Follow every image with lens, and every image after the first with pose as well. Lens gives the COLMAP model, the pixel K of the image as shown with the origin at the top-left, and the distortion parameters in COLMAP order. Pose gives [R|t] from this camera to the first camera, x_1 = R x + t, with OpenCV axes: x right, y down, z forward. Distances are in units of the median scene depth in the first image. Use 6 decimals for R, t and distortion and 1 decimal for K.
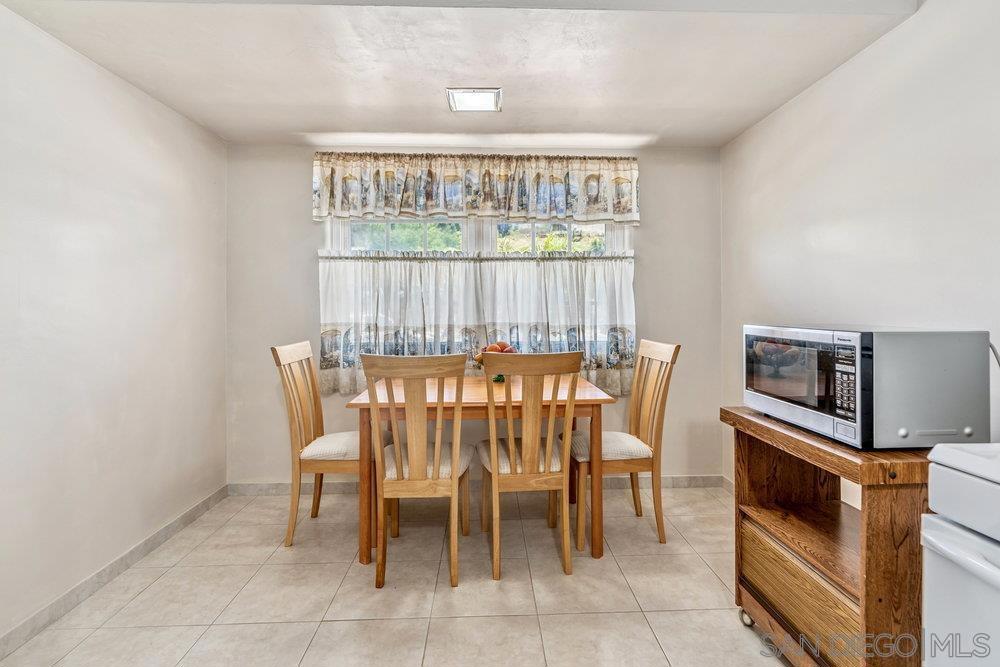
lens RADIAL K [[464.8, 0, 498.0], [0, 464.8, 301.6], [0, 0, 1]] dist [-0.003257, -0.000028]
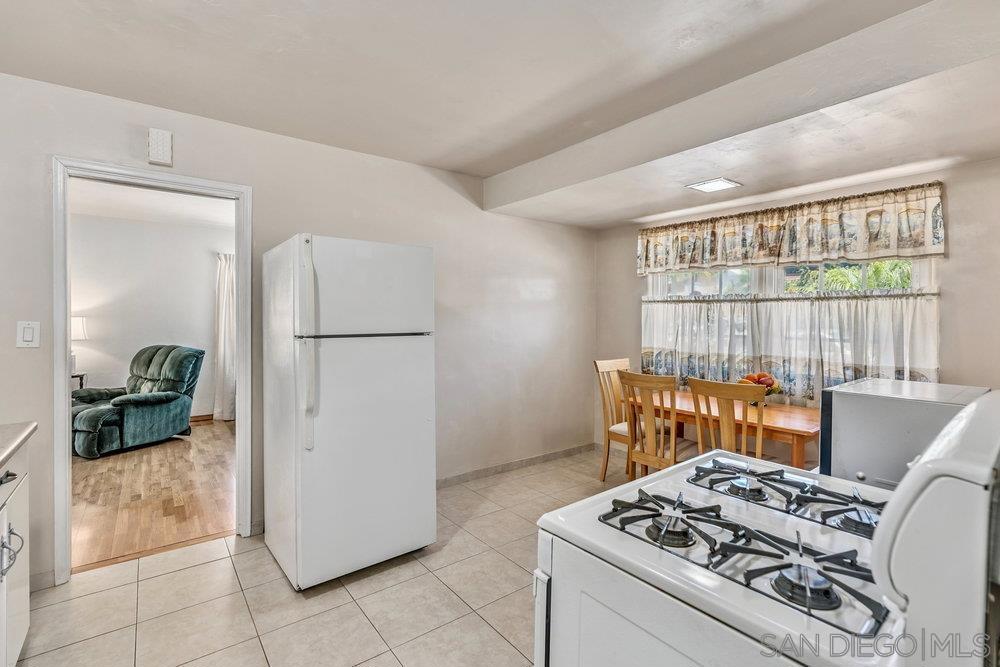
lens RADIAL K [[478.7, 0, 502.6], [0, 478.7, 319.9], [0, 0, 1]] dist [-0.000374, 0.000009]
pose [[0.577235, 0.014630, -0.816447, 0.592599], [0.000120, 0.999838, 0.018001, -0.065098], [0.816578, -0.010489, 0.577140, -0.222250]]
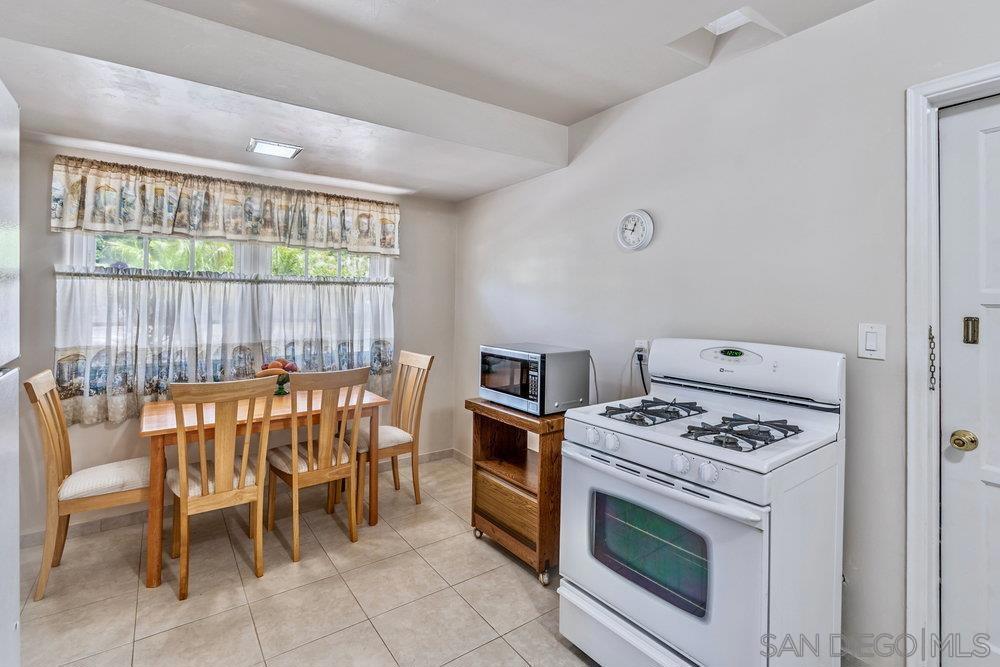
lens RADIAL K [[477.9, 0, 499.2], [0, 477.9, 288.3], [0, 0, 1]] dist [0.000124, 0.000479]
pose [[0.828356, 0.027569, 0.559524, -0.198461], [-0.023201, 0.999620, -0.014906, -0.073196], [-0.559722, -0.000634, 0.828680, -0.227042]]
